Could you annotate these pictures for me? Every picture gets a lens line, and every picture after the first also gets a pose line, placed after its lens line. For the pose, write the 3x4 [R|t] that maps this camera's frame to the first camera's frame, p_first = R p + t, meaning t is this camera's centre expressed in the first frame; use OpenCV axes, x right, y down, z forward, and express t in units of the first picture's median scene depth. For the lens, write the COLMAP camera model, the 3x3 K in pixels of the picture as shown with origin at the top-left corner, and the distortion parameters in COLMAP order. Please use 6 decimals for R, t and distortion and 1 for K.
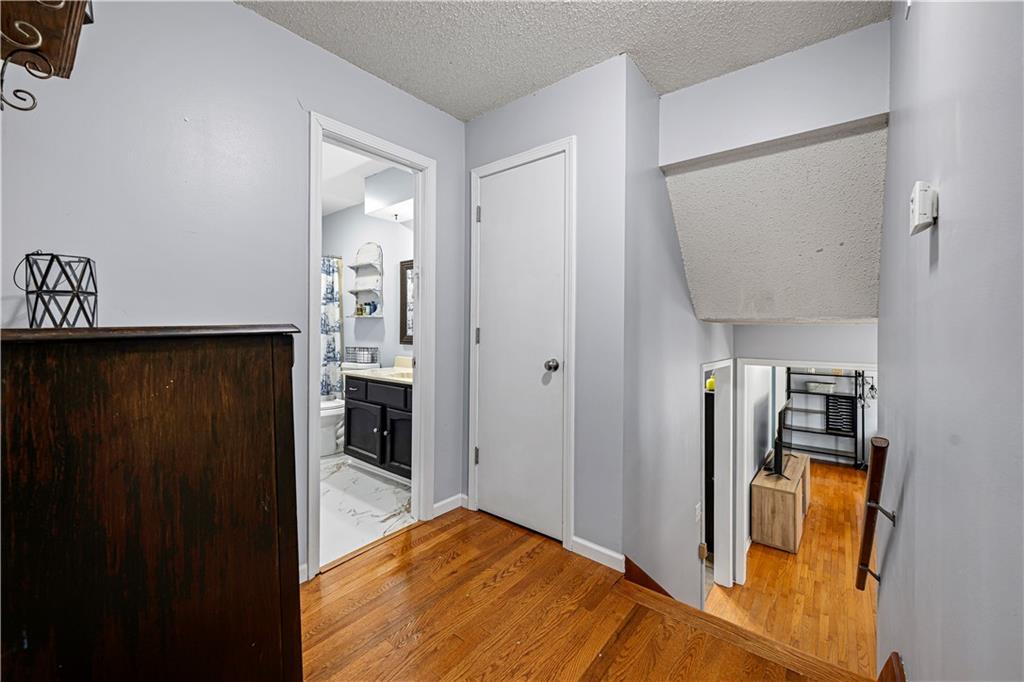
lens RADIAL K [[420.3, 0, 499.5], [0, 420.3, 326.9], [0, 0, 1]] dist [0.001485, 0.000140]
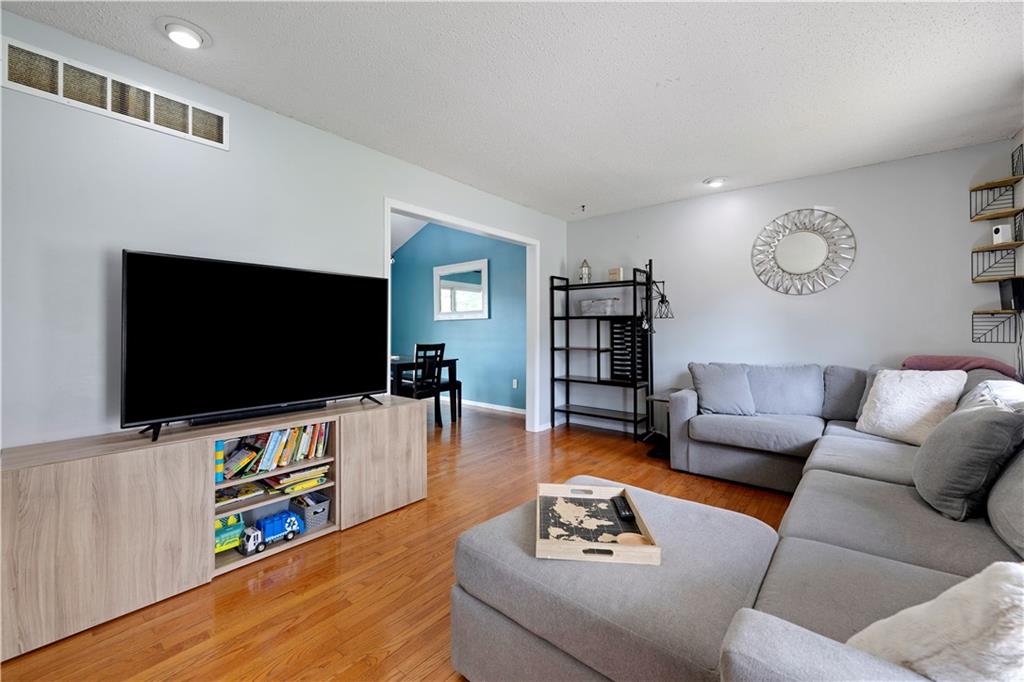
lens RADIAL K [[412.3, 0, 513.7], [0, 412.3, 328.8], [0, 0, 1]] dist [0.001263, 0.000157]
pose [[0.999939, -0.001980, -0.010885, 0.543244], [0.002114, 0.999922, 0.012320, 0.139563], [0.010860, -0.012343, 0.999865, 0.344775]]
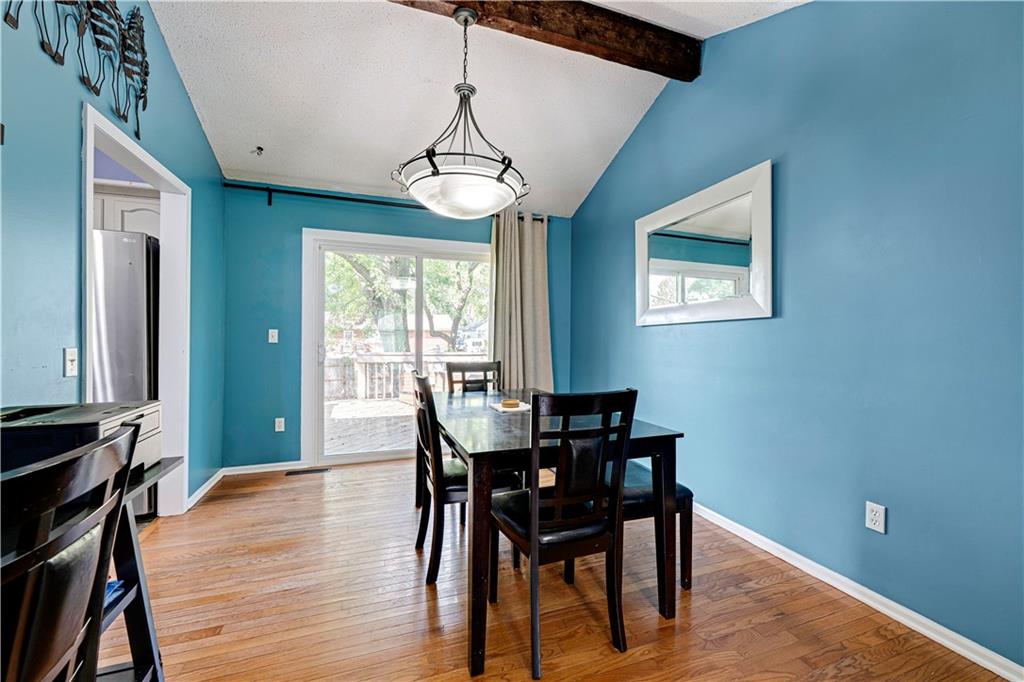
lens RADIAL K [[400.3, 0, 501.6], [0, 400.3, 340.7], [0, 0, 1]] dist [0.001109, 0.000107]
pose [[0.837013, 0.005993, -0.547150, 0.494984], [-0.000069, 0.999941, 0.010845, 0.142632], [0.547183, -0.009040, 0.836964, 0.686485]]
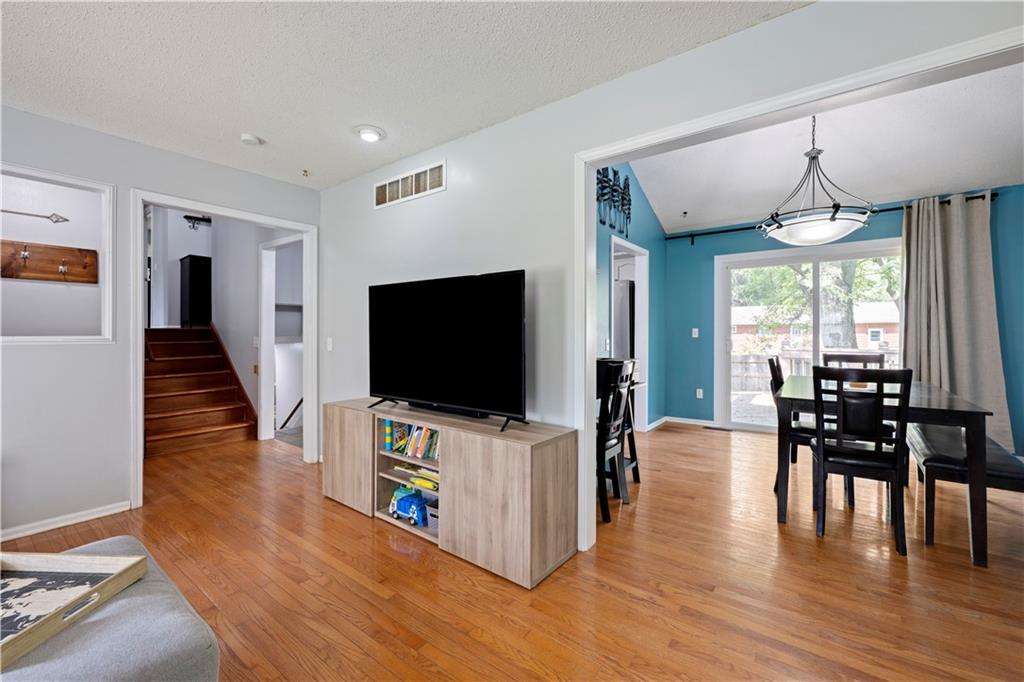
lens RADIAL K [[427.4, 0, 509.4], [0, 427.4, 335.9], [0, 0, 1]] dist [0.000184, 0.000137]
pose [[0.016287, 0.002678, -0.999864, 0.679117], [0.010705, 0.999939, 0.002852, 0.142314], [0.999810, -0.010750, 0.016257, 0.623475]]
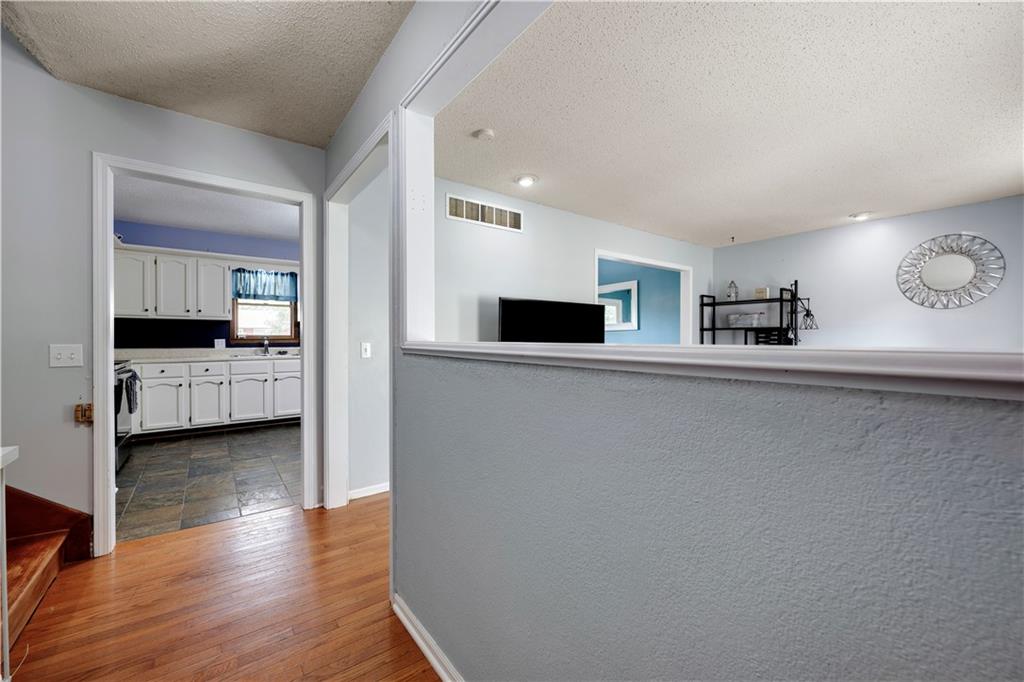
lens RADIAL K [[409.1, 0, 508.7], [0, 409.1, 342.7], [0, 0, 1]] dist [0.001648, 0.000247]
pose [[0.967992, -0.001381, -0.250979, 0.458562], [0.007335, 0.999713, 0.022787, 0.136654], [0.250876, -0.023898, 0.967724, 0.183321]]
